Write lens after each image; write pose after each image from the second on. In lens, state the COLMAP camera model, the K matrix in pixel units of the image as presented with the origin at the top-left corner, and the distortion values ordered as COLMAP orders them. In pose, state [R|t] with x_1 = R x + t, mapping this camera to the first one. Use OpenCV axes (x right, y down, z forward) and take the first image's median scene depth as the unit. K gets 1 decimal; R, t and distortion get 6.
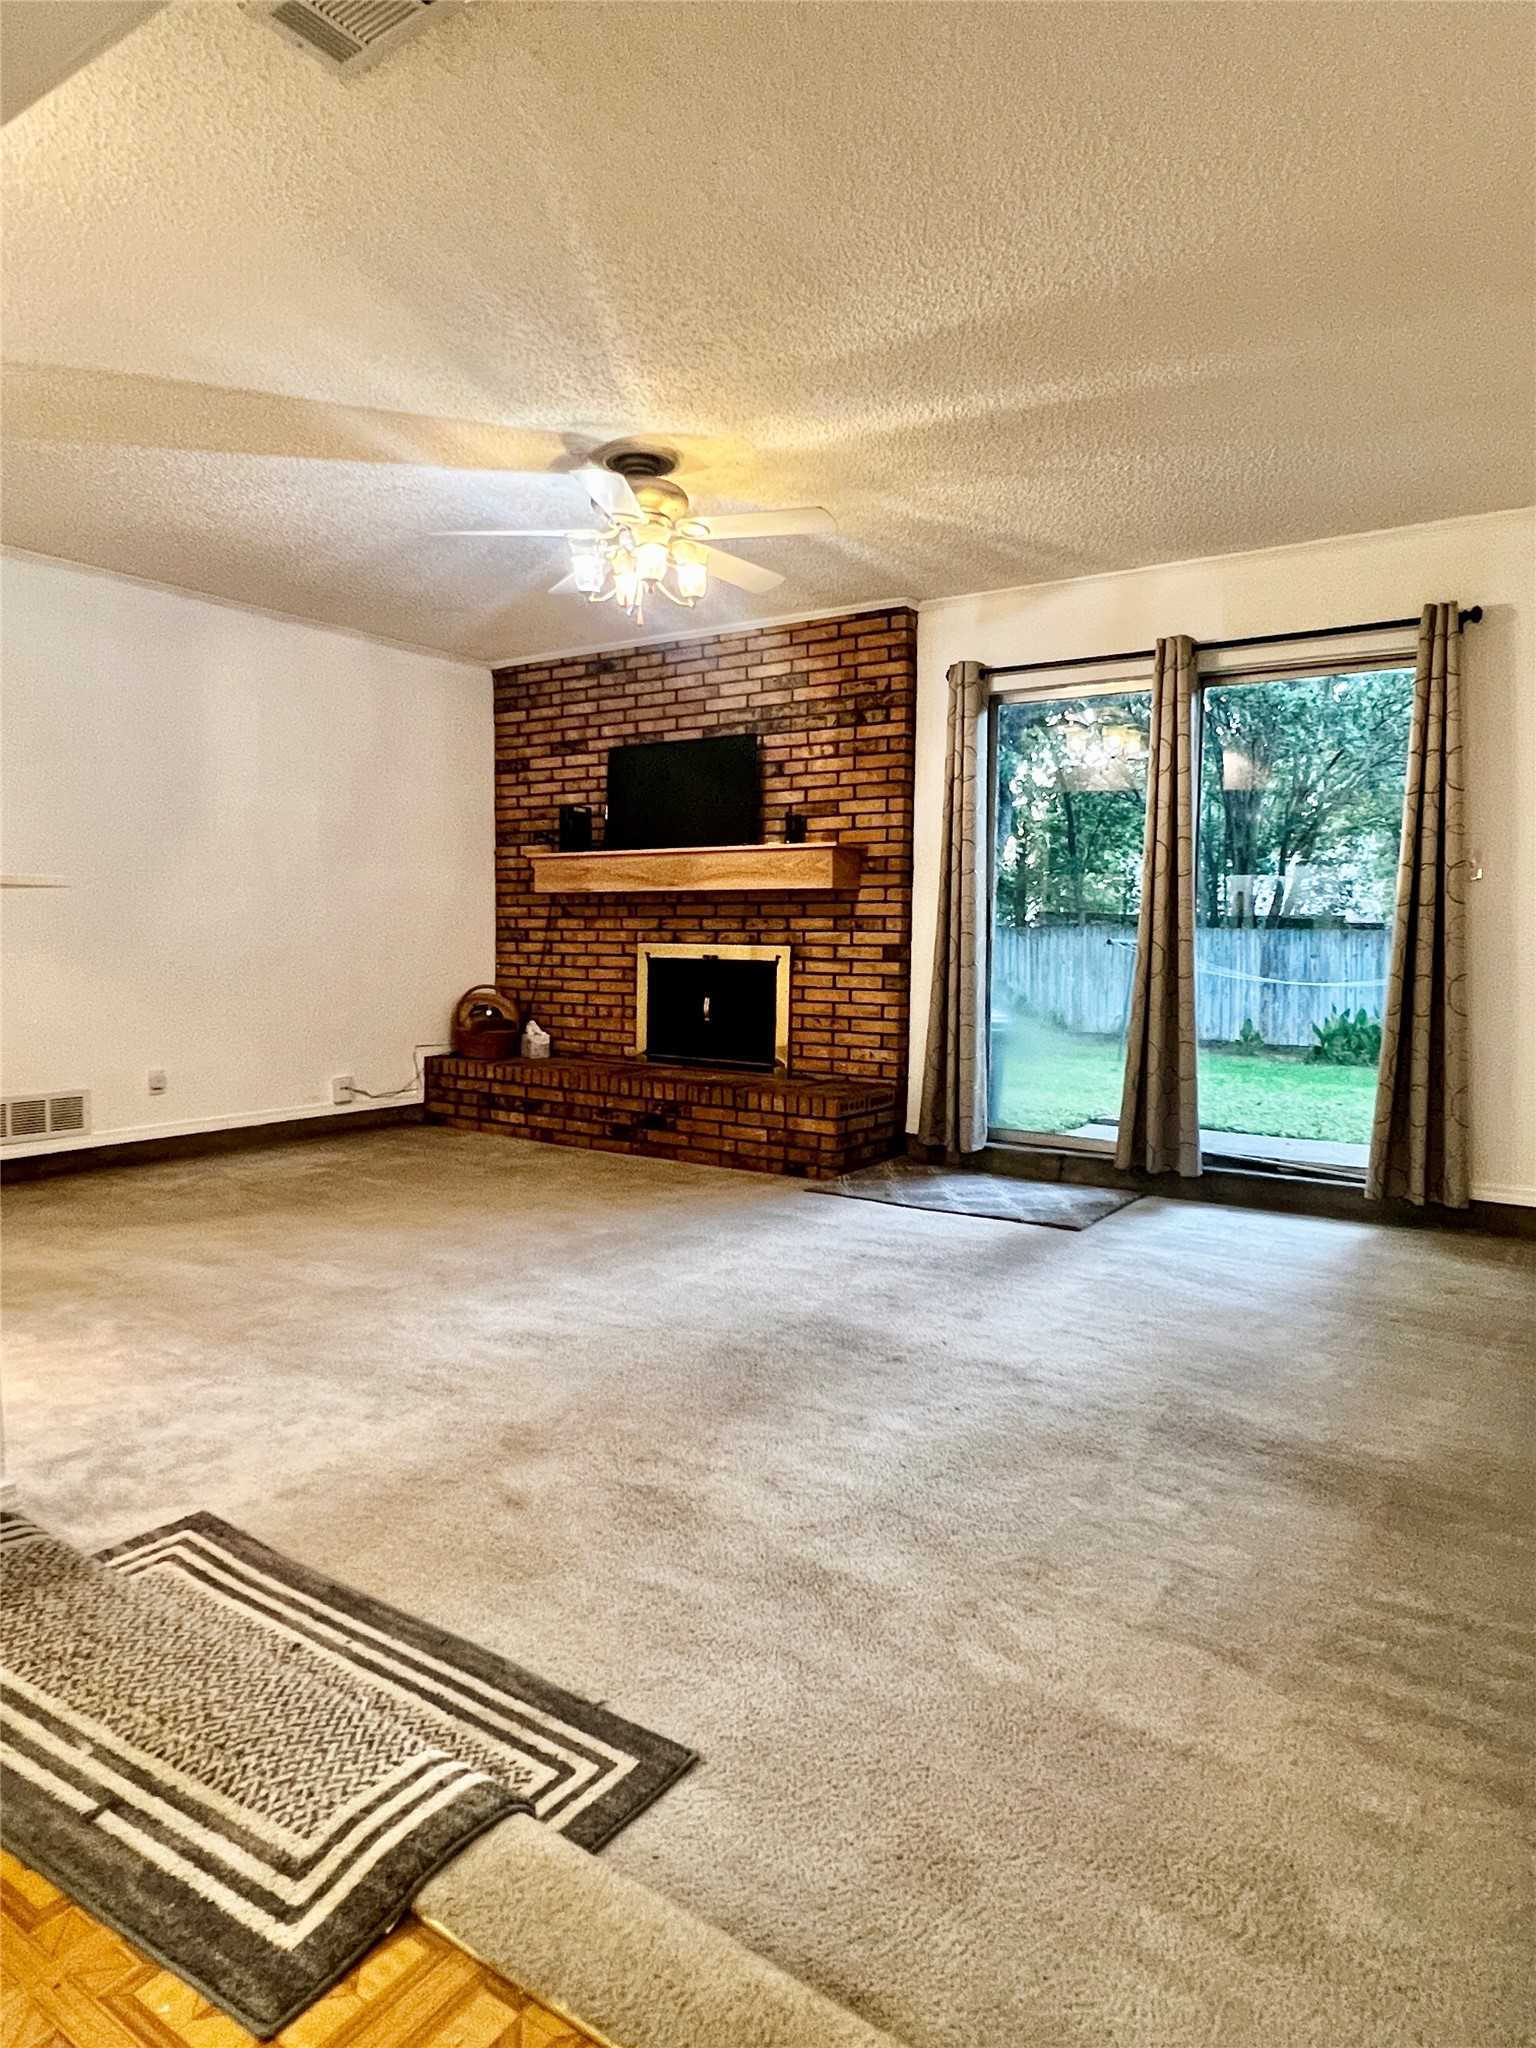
lens RADIAL K [[1245.5, 0, 765.5], [0, 1245.5, 1025.1], [0, 0, 1]] dist [-0.000633, 0.002181]
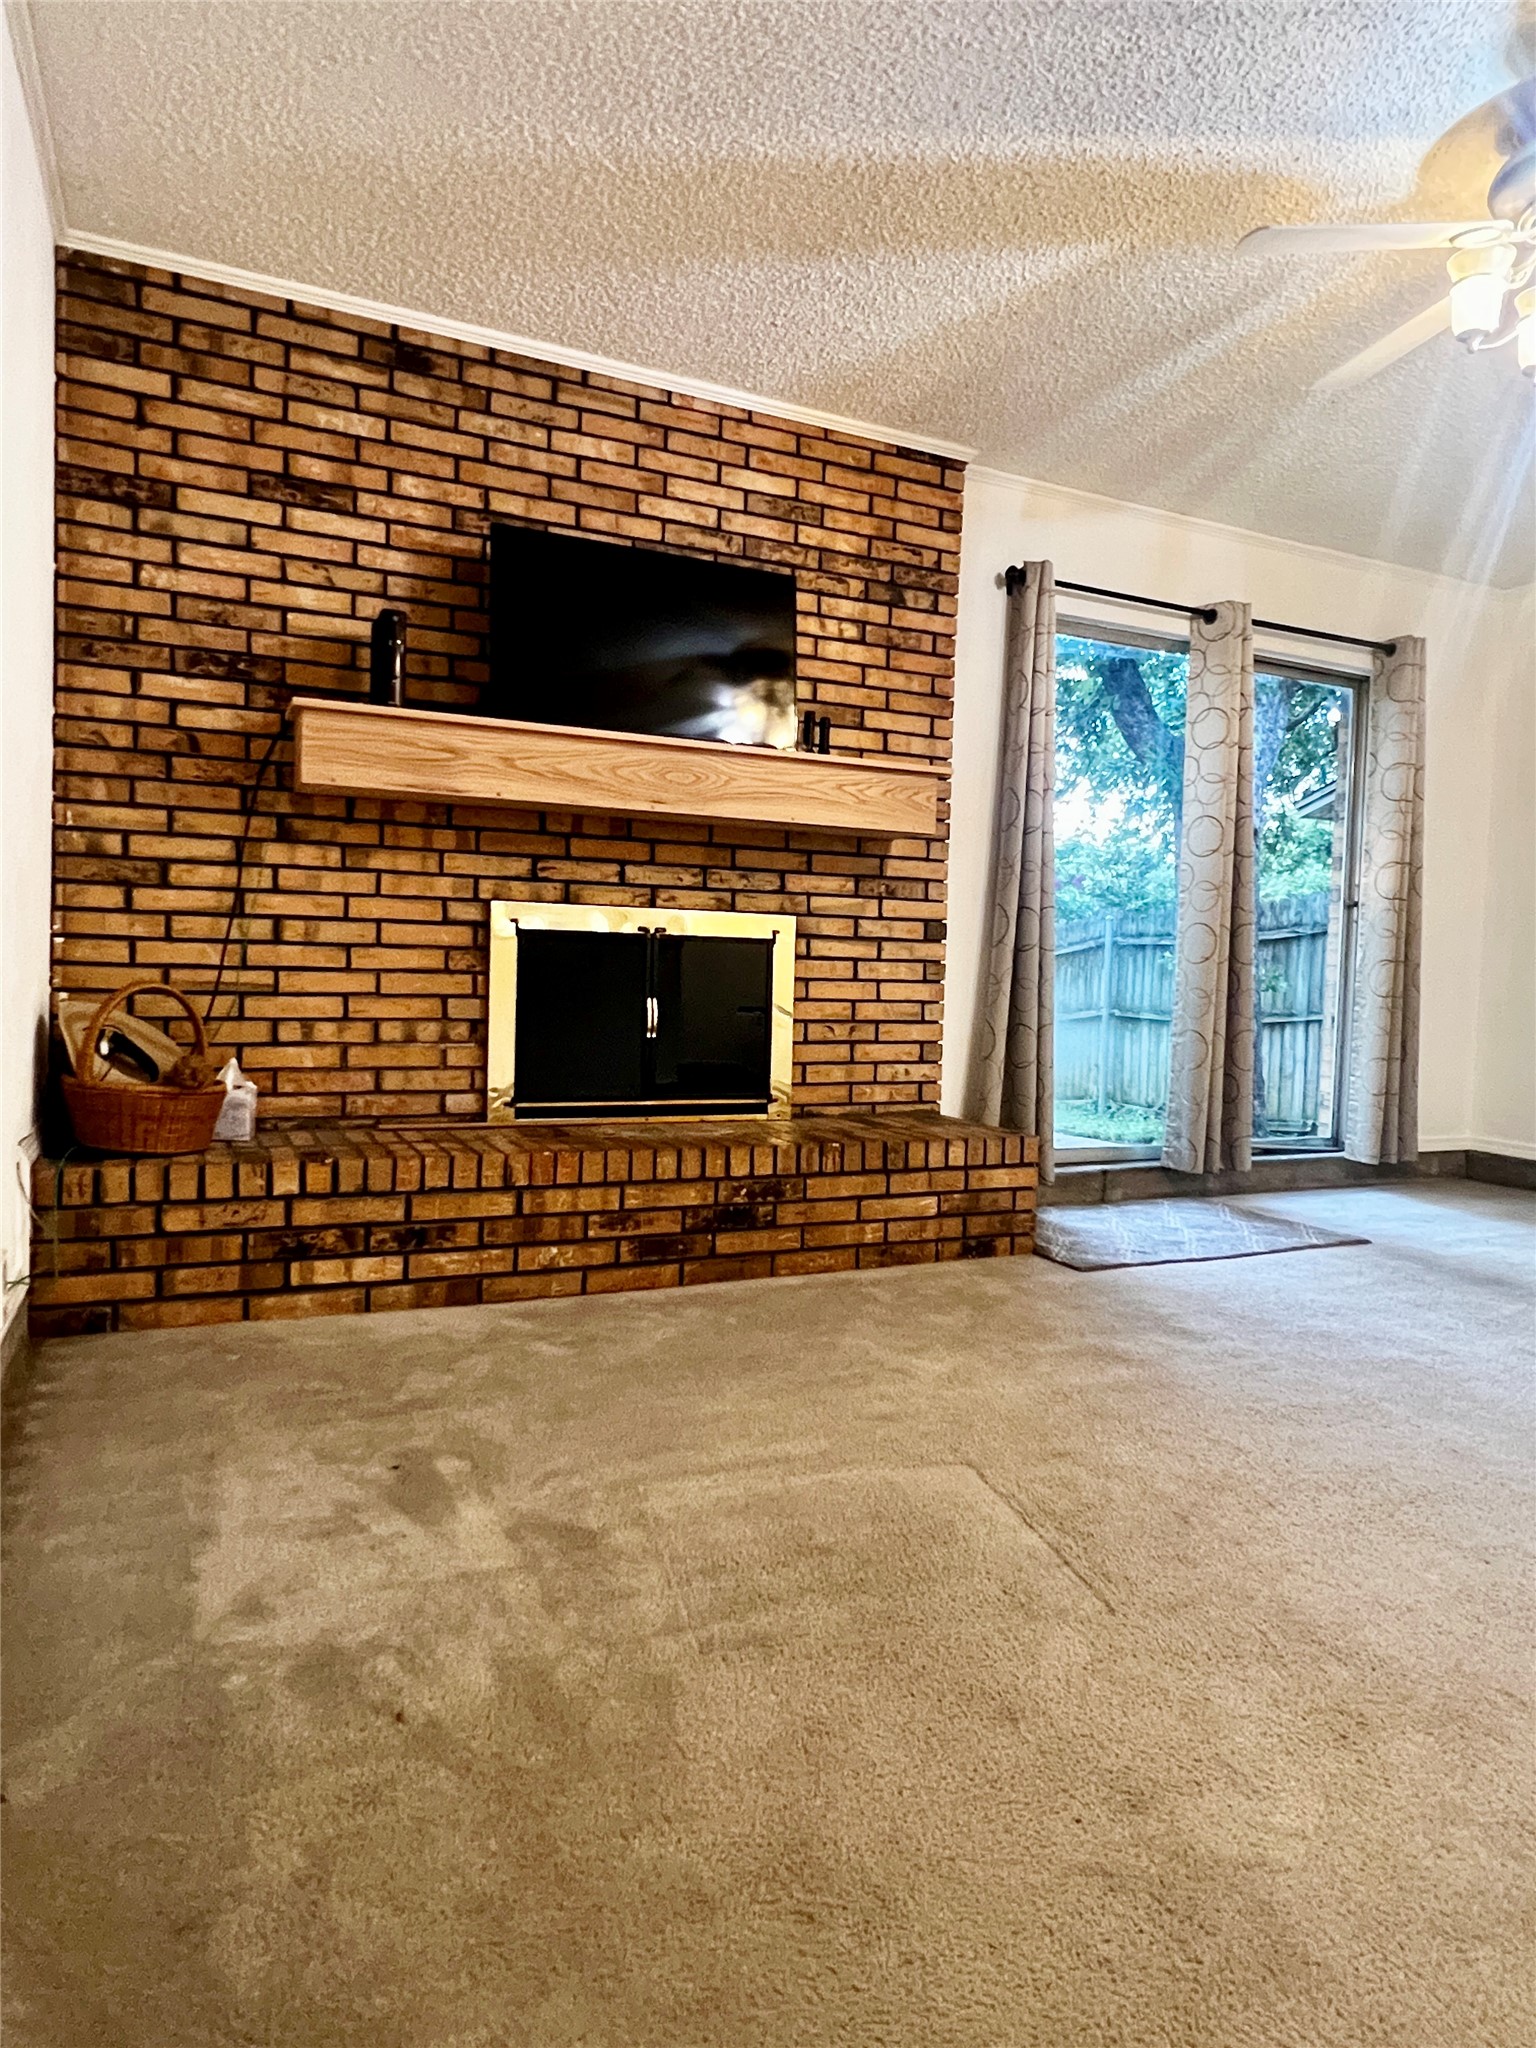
lens RADIAL K [[1245.5, 0, 763.5], [0, 1245.5, 1016.5], [0, 0, 1]] dist [-0.000633, 0.002181]
pose [[0.511097, -0.032613, 0.858904, -0.540015], [0.038339, 0.999150, 0.015124, -0.020831], [-0.858667, 0.025200, 0.511913, 0.664167]]
